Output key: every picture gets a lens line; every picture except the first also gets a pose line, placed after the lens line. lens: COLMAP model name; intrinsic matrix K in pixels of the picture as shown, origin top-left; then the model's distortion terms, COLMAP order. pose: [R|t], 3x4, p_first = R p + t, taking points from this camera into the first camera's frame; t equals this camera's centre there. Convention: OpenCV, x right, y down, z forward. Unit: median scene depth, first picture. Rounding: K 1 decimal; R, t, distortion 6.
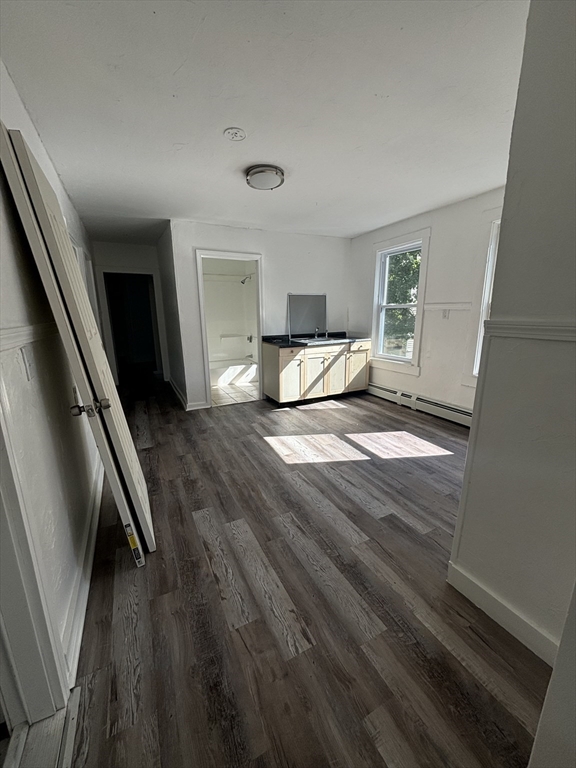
lens RADIAL K [[311.3, 0, 290.5], [0, 311.3, 384.3], [0, 0, 1]] dist [0.000381, -0.000003]
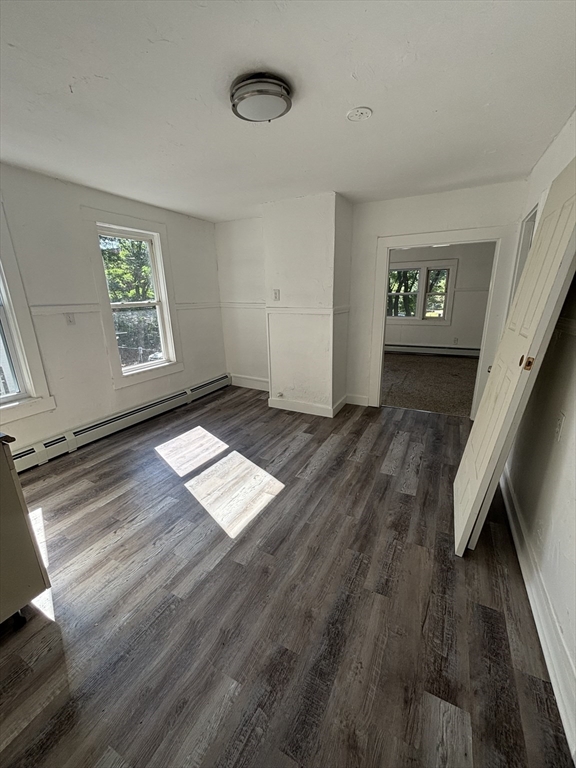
lens RADIAL K [[311.3, 0, 290.5], [0, 311.3, 384.3], [0, 0, 1]] dist [0.000381, -0.000003]
pose [[-0.588394, -0.200867, 0.783227, -0.653302], [0.216134, 0.894334, 0.391731, -0.348080], [-0.779153, 0.399774, -0.482807, 1.344091]]
